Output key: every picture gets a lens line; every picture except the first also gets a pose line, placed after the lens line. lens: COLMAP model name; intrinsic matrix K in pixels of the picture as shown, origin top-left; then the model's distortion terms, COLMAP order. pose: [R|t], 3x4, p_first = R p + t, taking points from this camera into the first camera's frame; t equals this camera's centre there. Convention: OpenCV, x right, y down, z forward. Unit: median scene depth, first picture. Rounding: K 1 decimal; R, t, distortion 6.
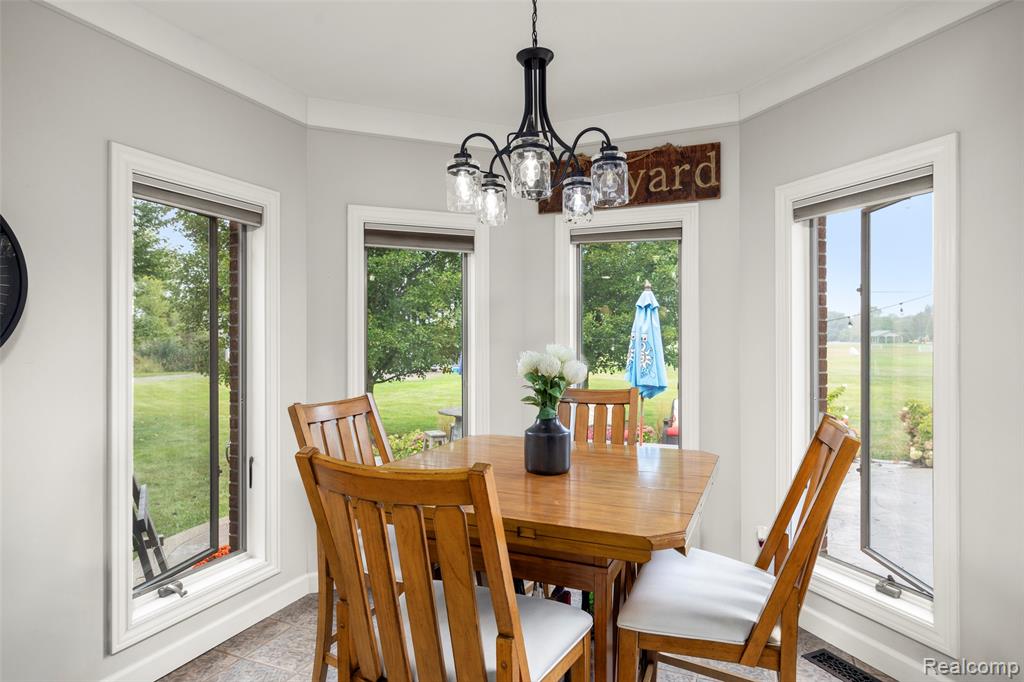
lens RADIAL K [[577.2, 0, 513.5], [0, 577.2, 337.4], [0, 0, 1]] dist [0.000073, 0.000146]
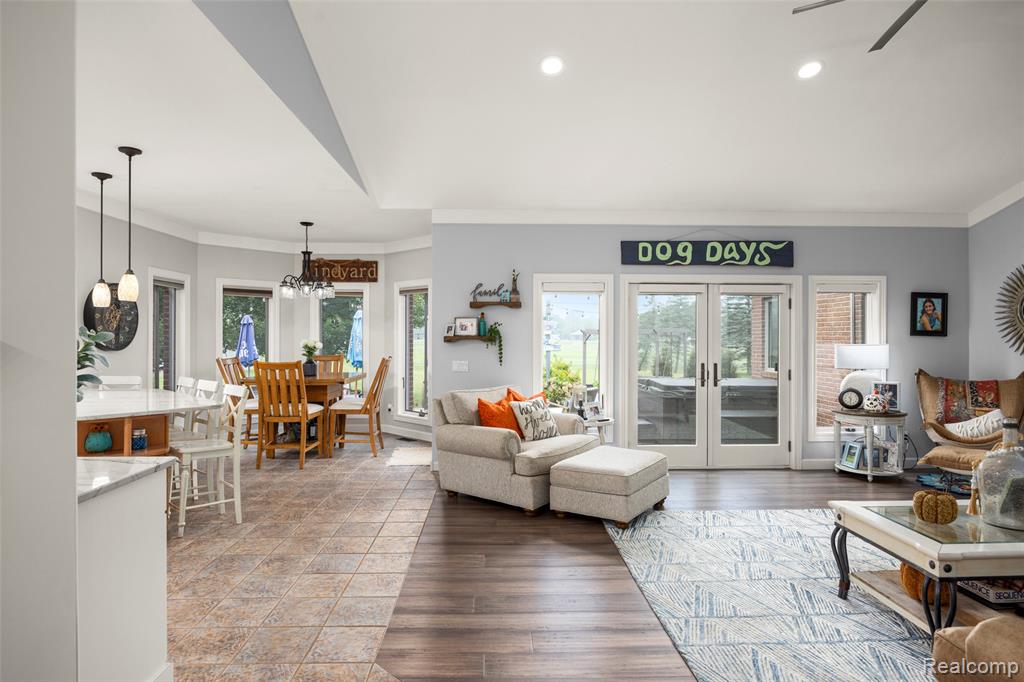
lens RADIAL K [[566.4, 0, 512.0], [0, 566.4, 341.0], [0, 0, 1]] dist [0.002940, 0.000858]
pose [[0.907764, -0.000220, 0.419480, -0.172374], [-0.004470, 0.999938, 0.010198, -0.004449], [-0.419456, -0.011132, 0.907707, -1.660100]]
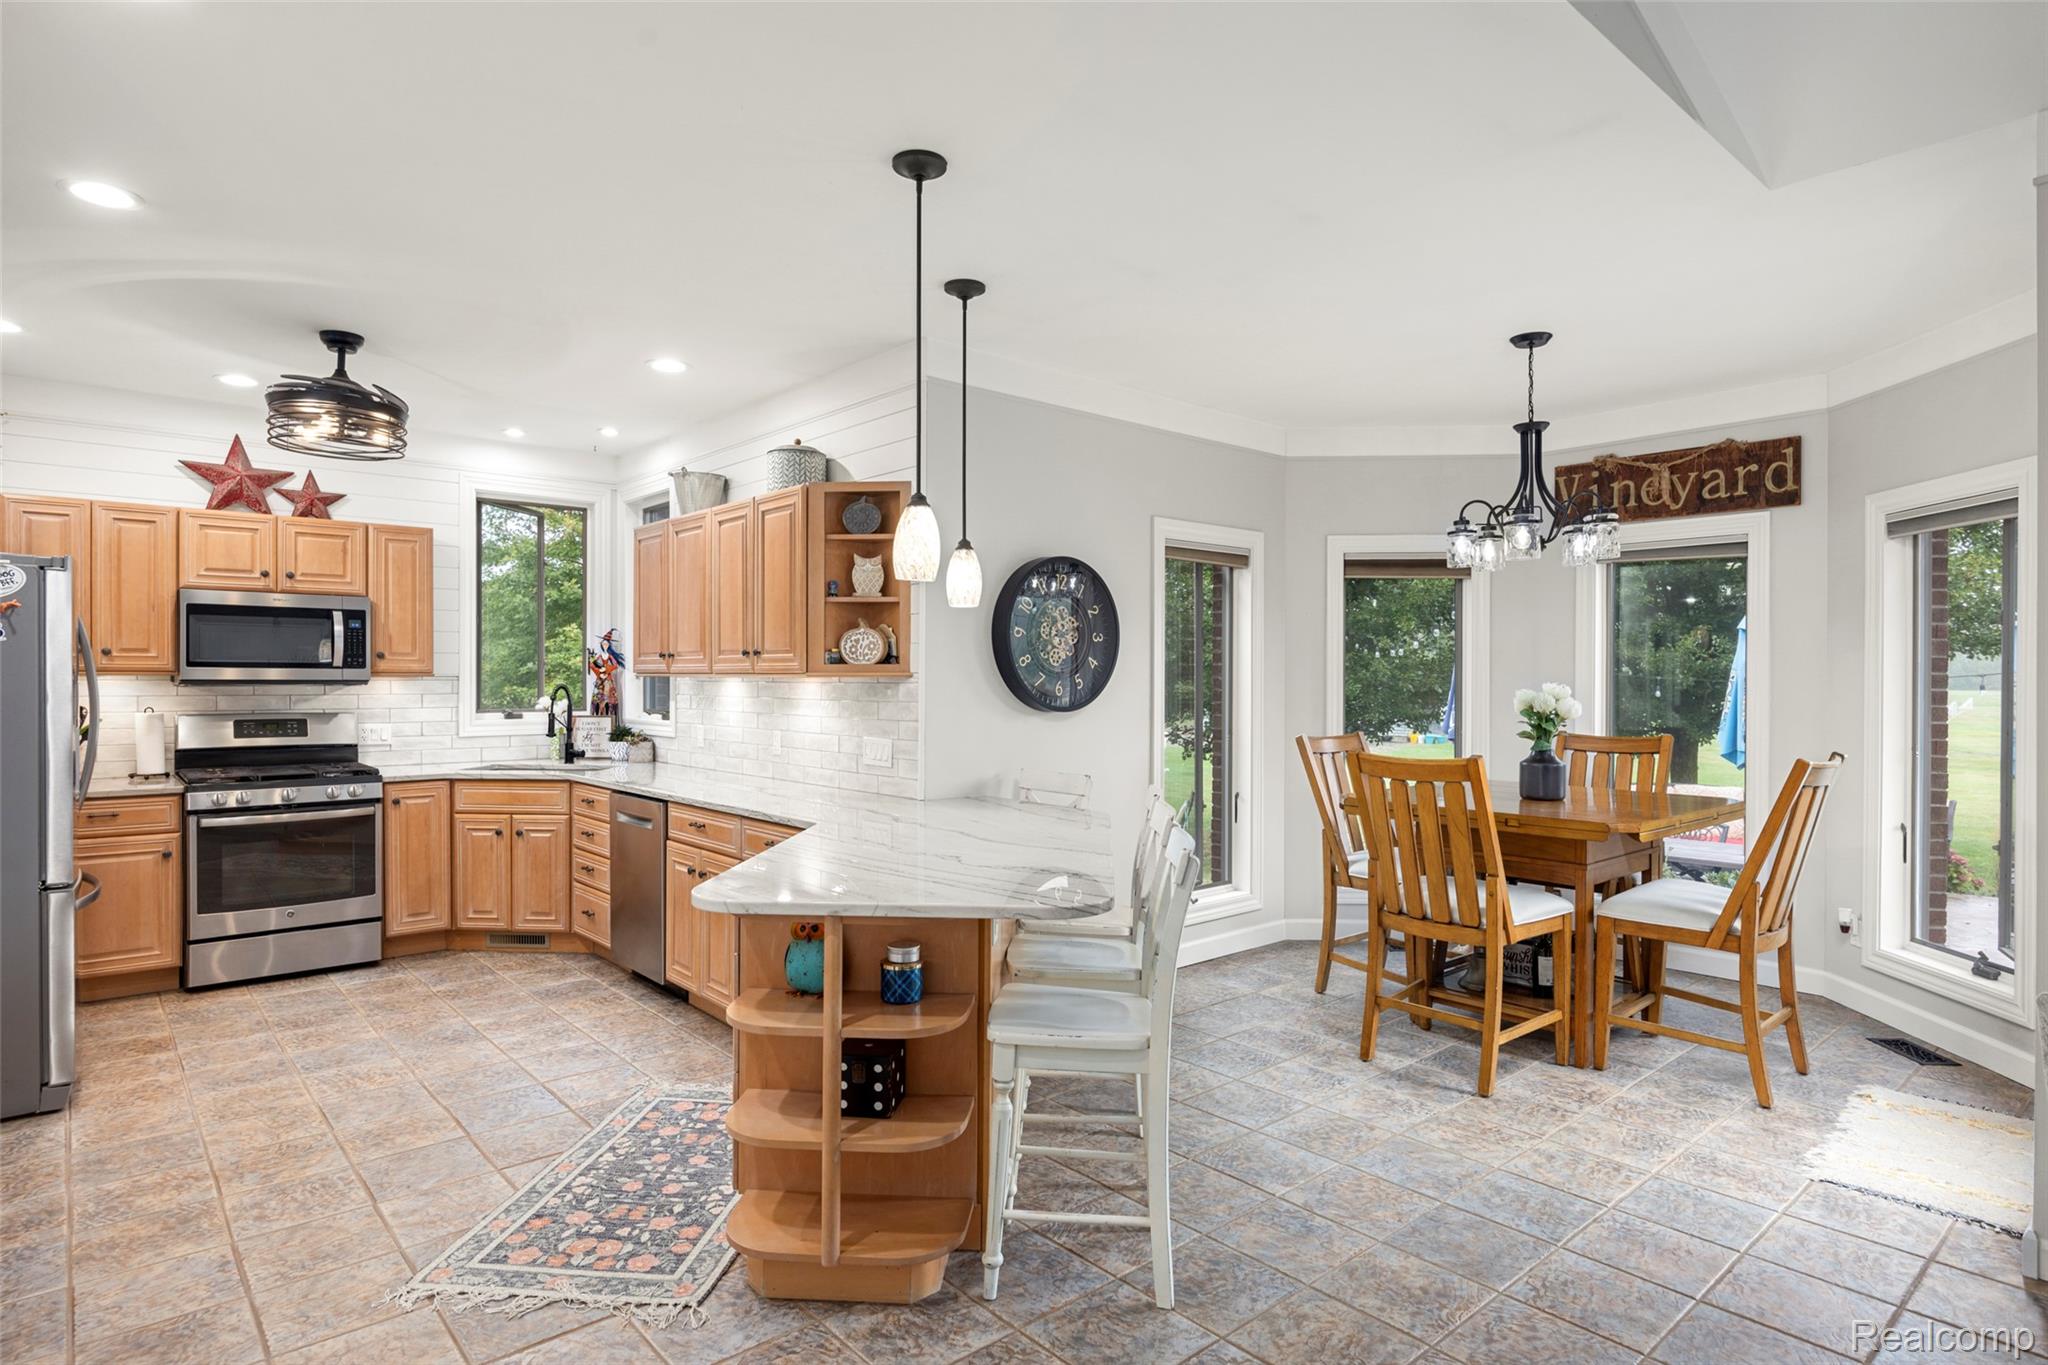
lens RADIAL K [[1097.0, 0, 1024.0], [0, 1097.0, 682.5], [0, 0, 1]] dist [-0.002545, -0.000074]
pose [[0.899446, 0.006419, -0.436986, 0.056155], [-0.003628, 0.999967, 0.007221, -0.001031], [0.437018, -0.004910, 0.899440, -0.887098]]
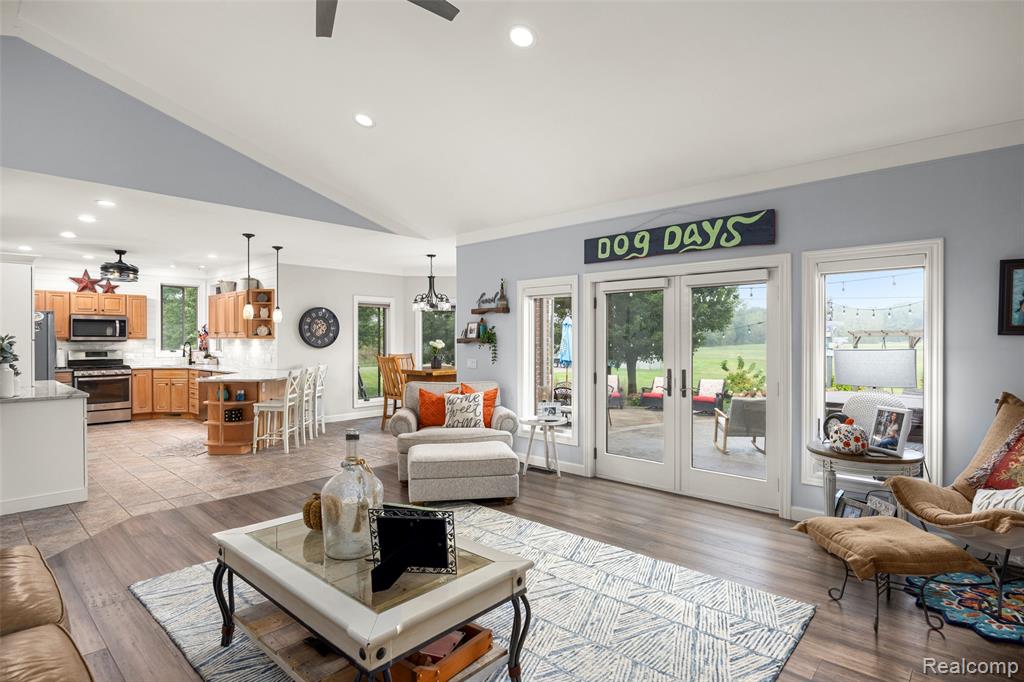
lens RADIAL K [[531.6, 0, 512.0], [0, 531.6, 341.0], [0, 0, 1]] dist [-0.002656, -0.000278]
pose [[0.939245, 0.002656, -0.343239, 1.363260], [-0.000948, 0.999986, 0.005144, -0.000999], [0.343248, -0.004506, 0.939234, -1.799389]]
